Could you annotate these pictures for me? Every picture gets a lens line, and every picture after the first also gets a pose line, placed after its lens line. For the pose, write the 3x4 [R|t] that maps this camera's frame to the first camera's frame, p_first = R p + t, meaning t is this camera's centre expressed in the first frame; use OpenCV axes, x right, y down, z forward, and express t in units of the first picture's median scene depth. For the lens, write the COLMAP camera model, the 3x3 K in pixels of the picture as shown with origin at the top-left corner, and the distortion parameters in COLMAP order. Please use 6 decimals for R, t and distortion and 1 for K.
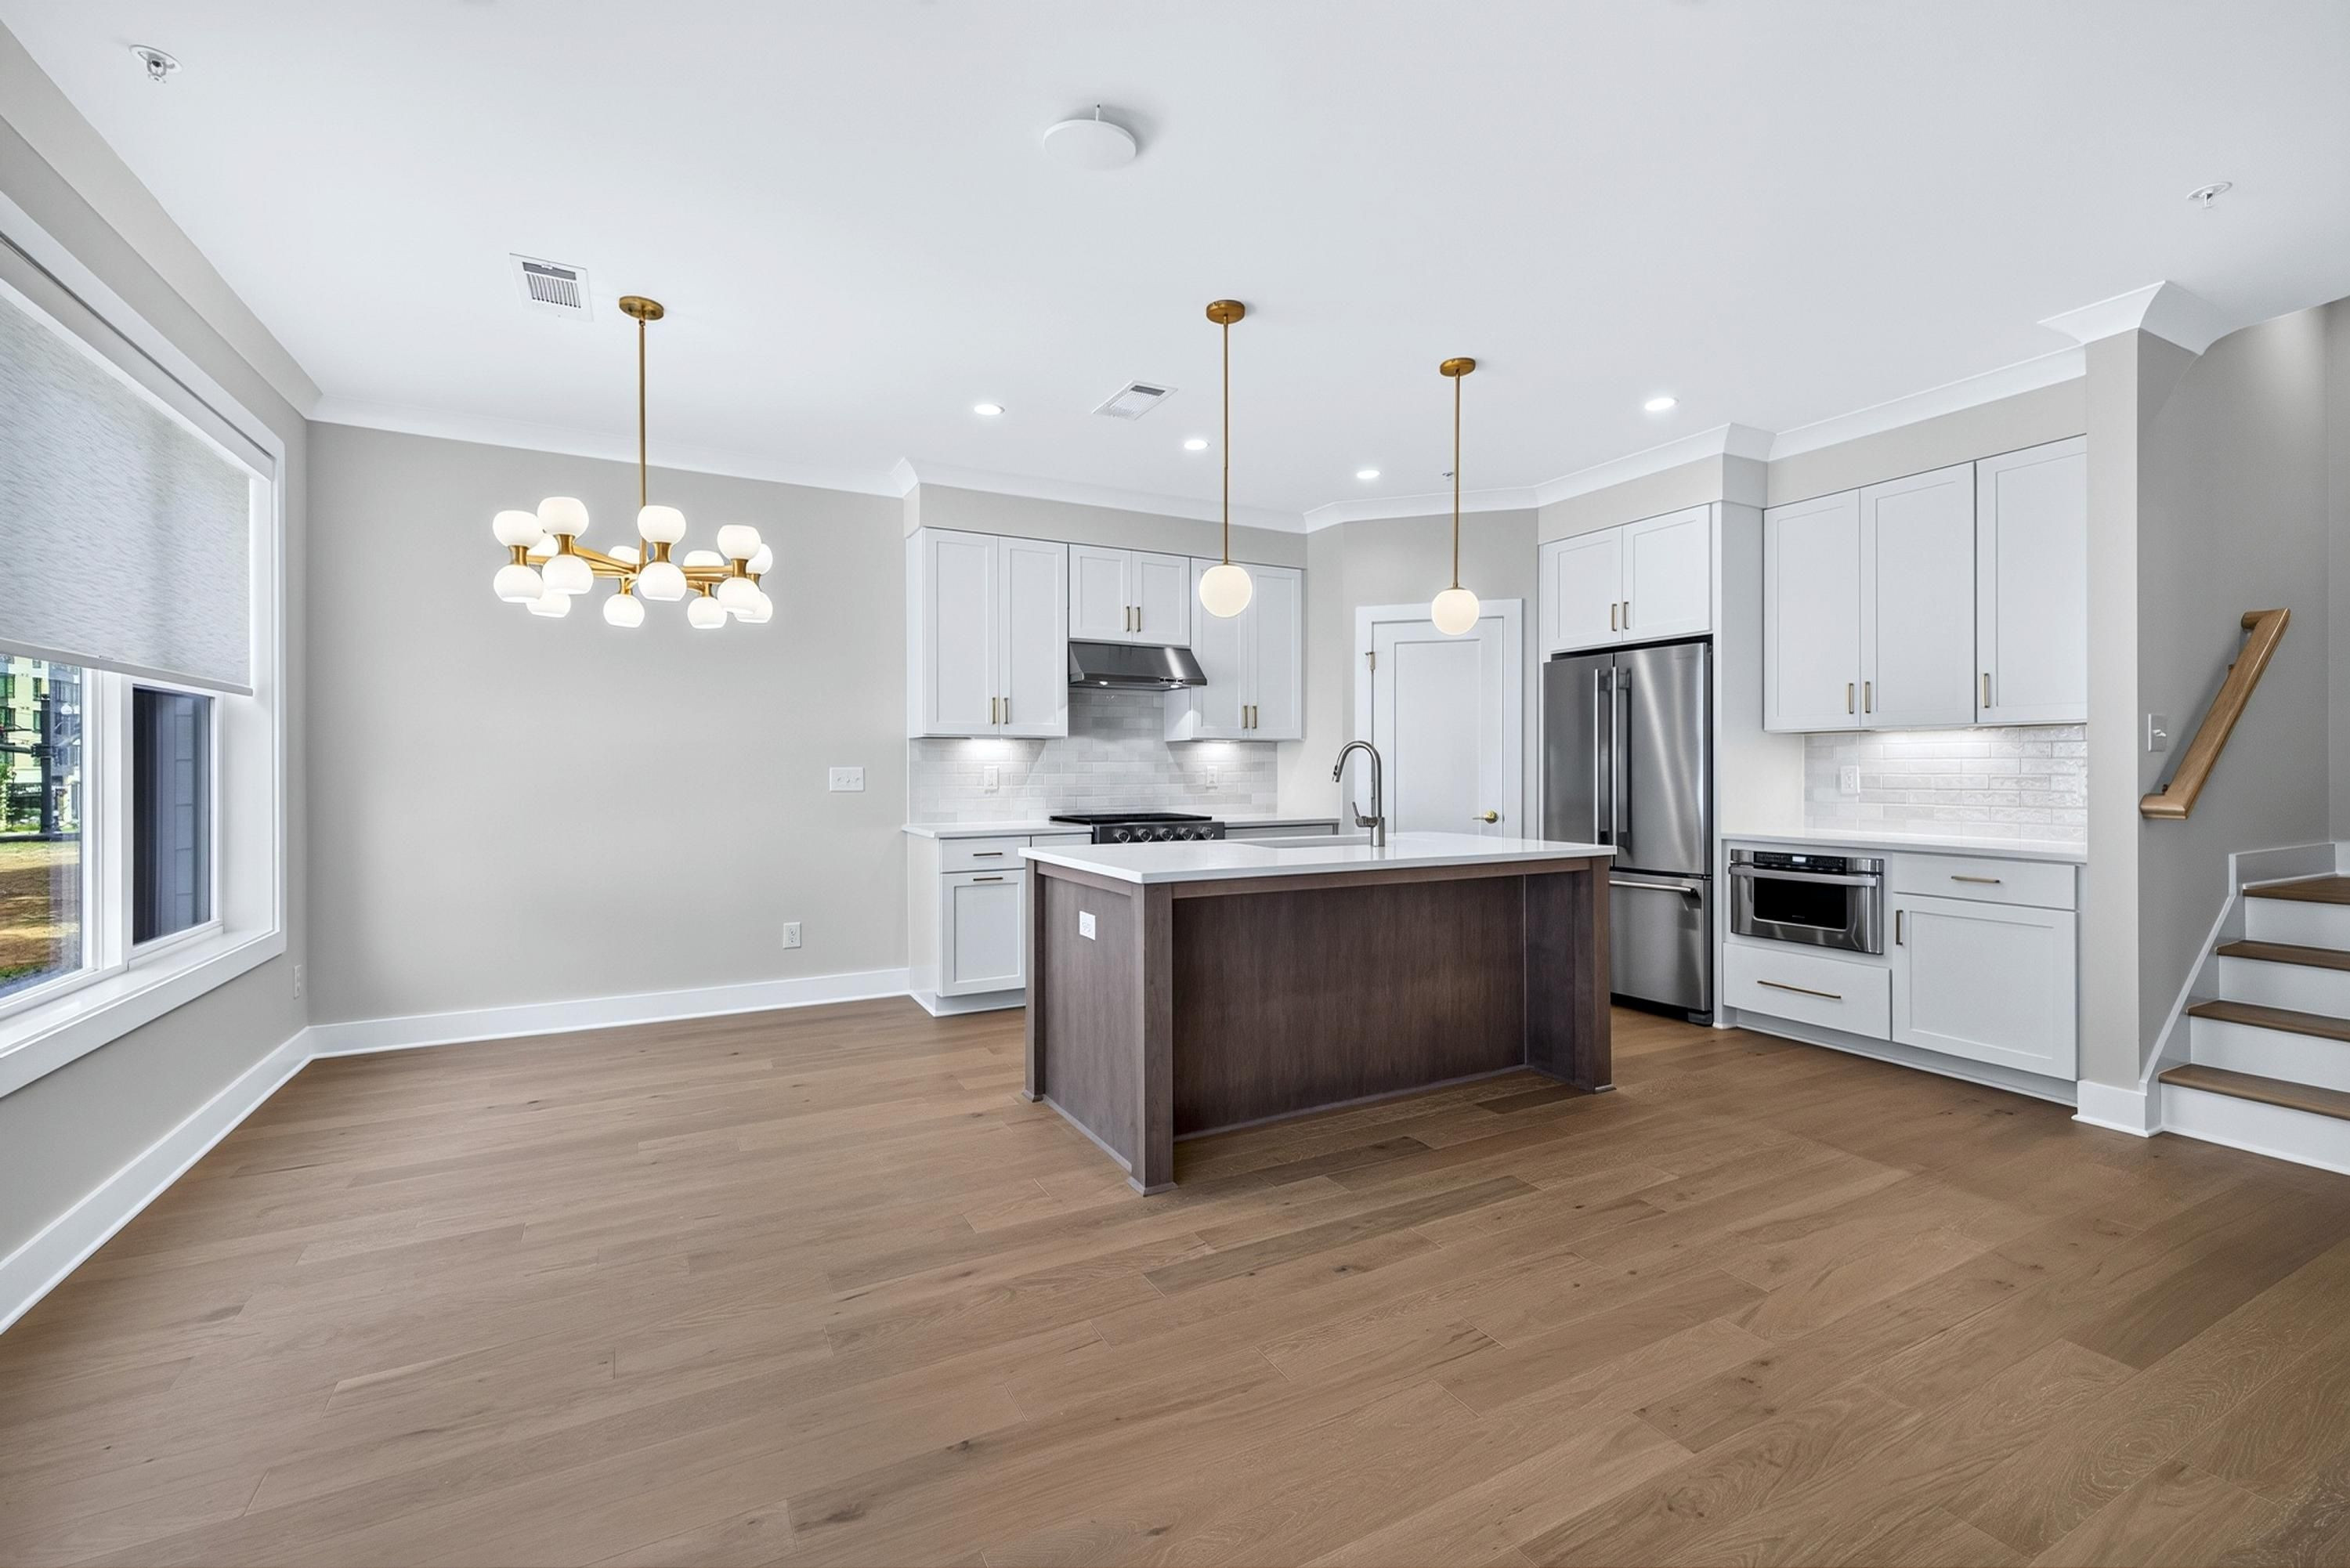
lens RADIAL K [[990.3, 0, 1153.1], [0, 990.3, 775.4], [0, 0, 1]] dist [0.007295, -0.000399]
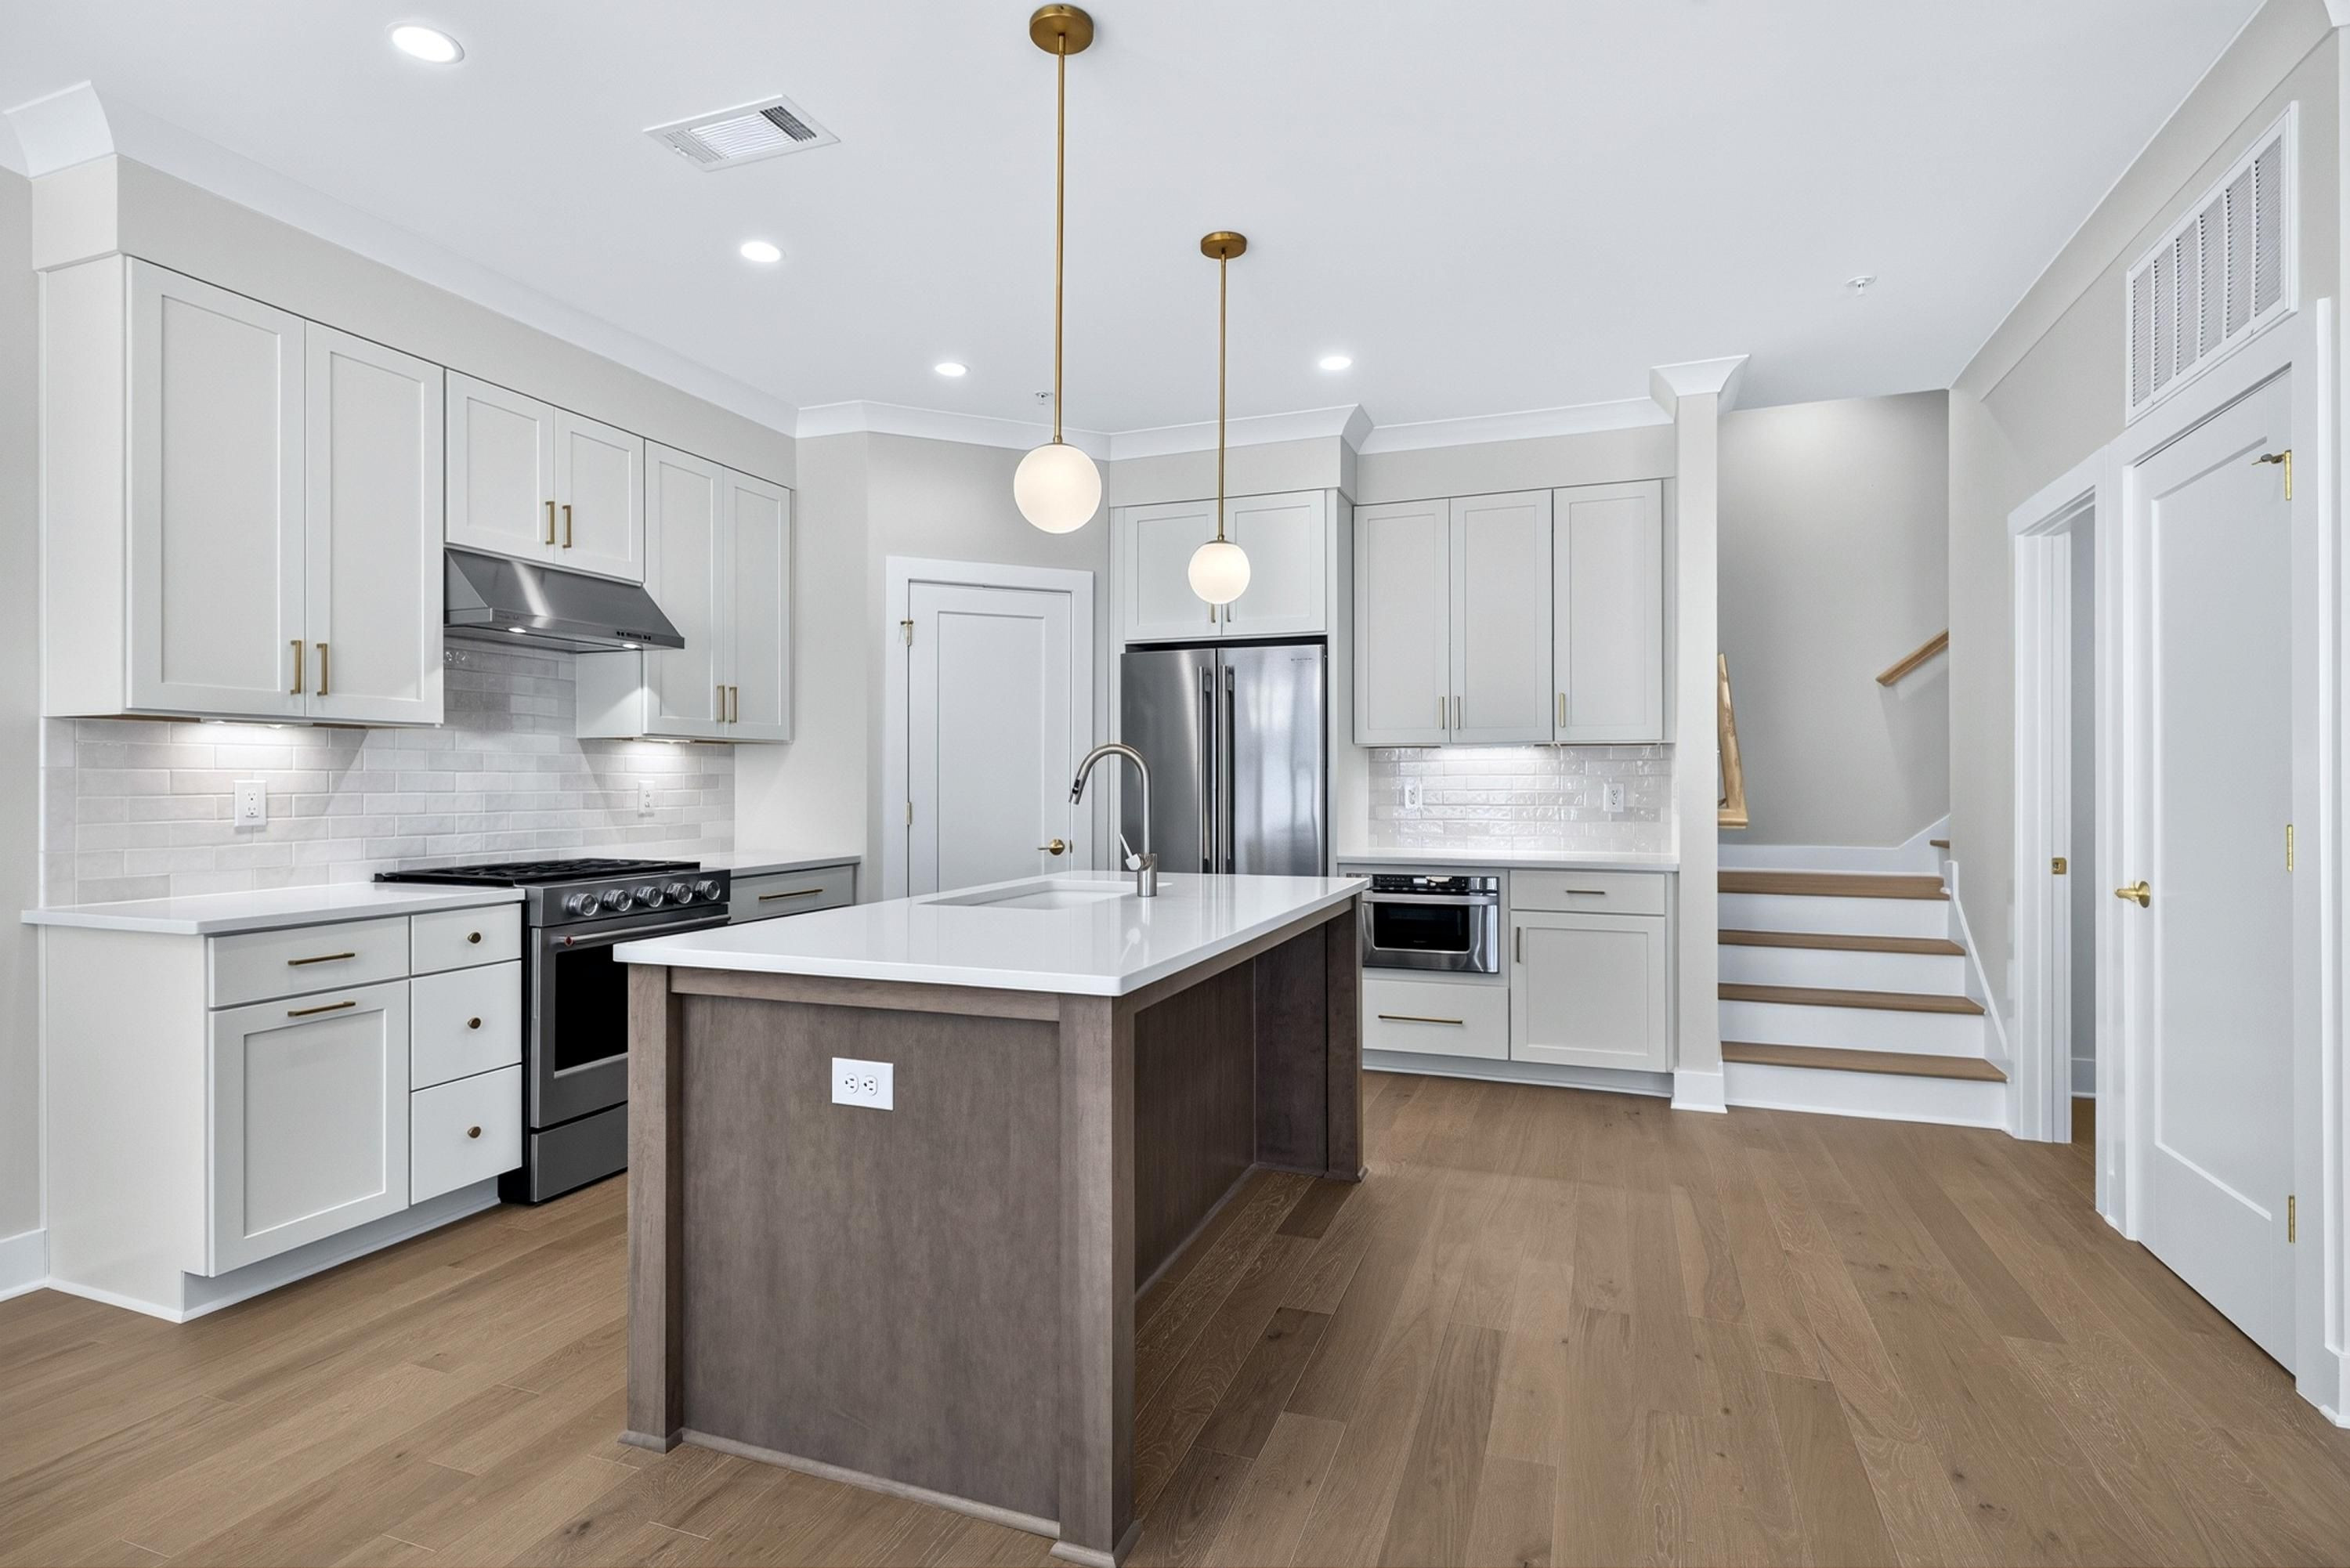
lens RADIAL K [[1178.1, 0, 1163.2], [0, 1178.1, 783.0], [0, 0, 1]] dist [0.000000, 0.000200]
pose [[0.746404, 0.001790, 0.665491, -0.256650], [0.003208, 0.999975, -0.006288, -0.002132], [-0.665486, 0.006828, 0.746379, 0.304039]]
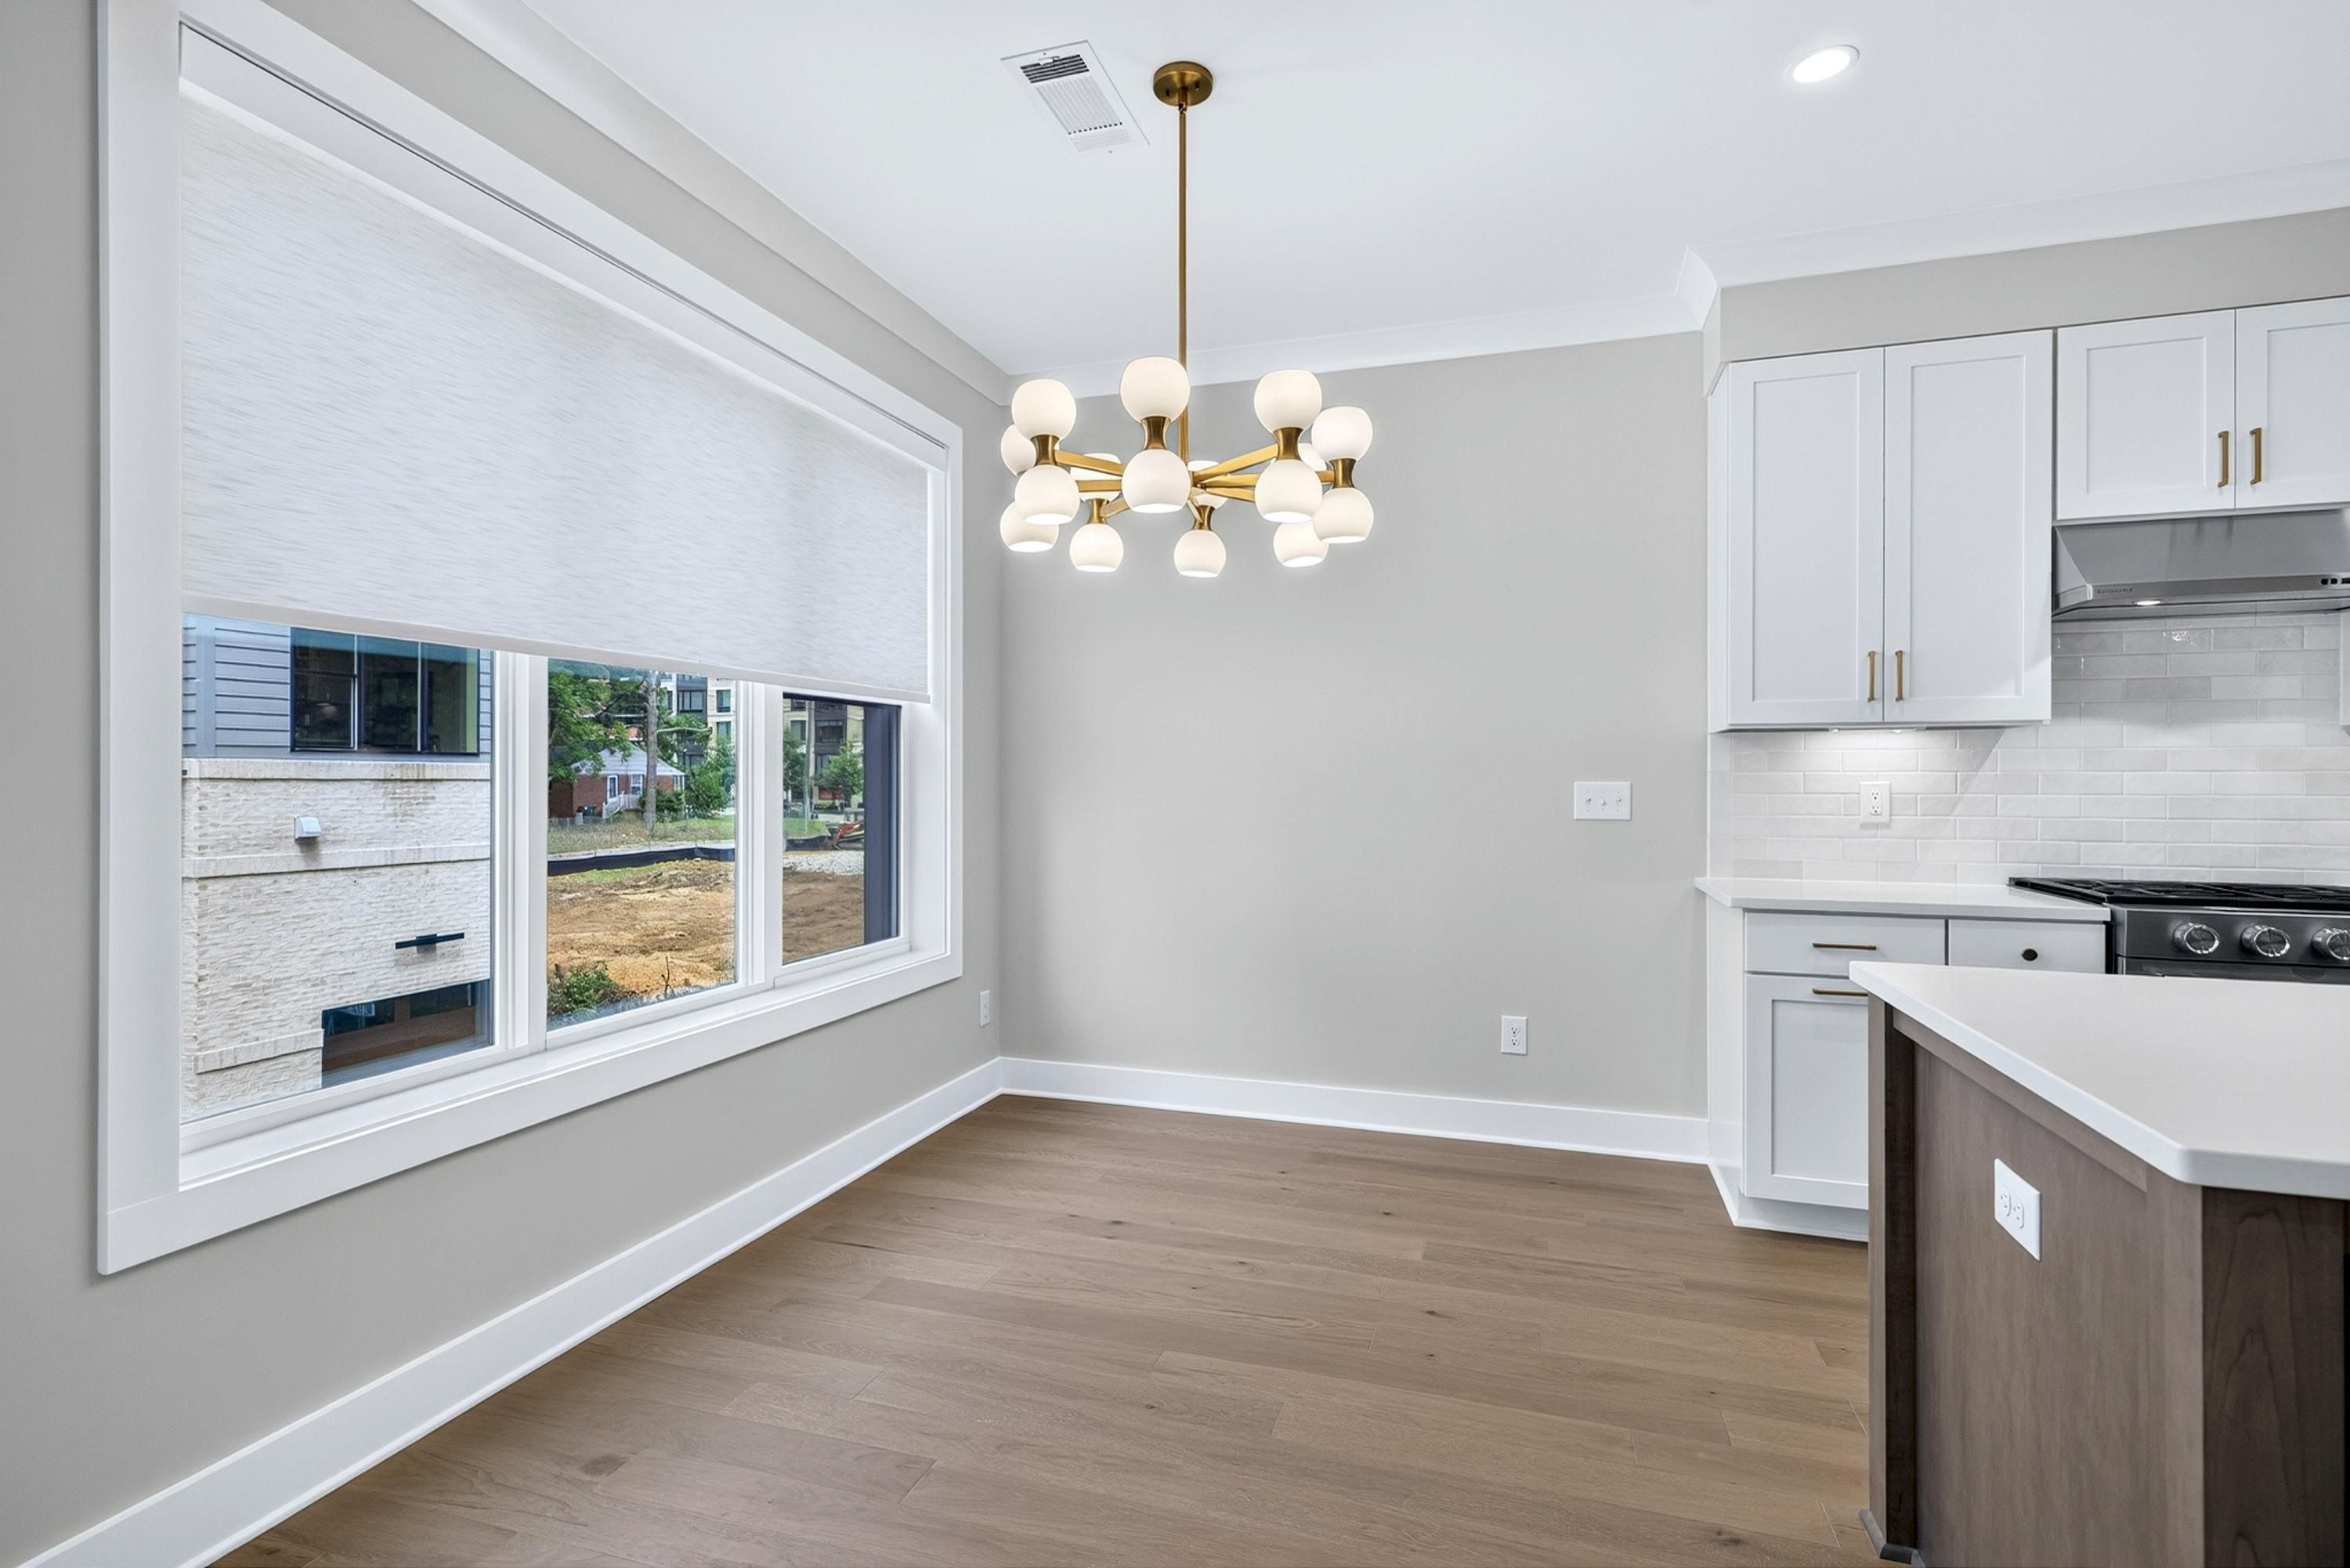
lens RADIAL K [[1135.5, 0, 1150.0], [0, 1135.5, 782.5], [0, 0, 1]] dist [0.005856, 0.000548]
pose [[0.696198, 0.004127, -0.717838, 0.010360], [-0.009043, 0.999955, -0.003021, -0.002513], [0.717792, 0.008595, 0.696204, 0.330214]]
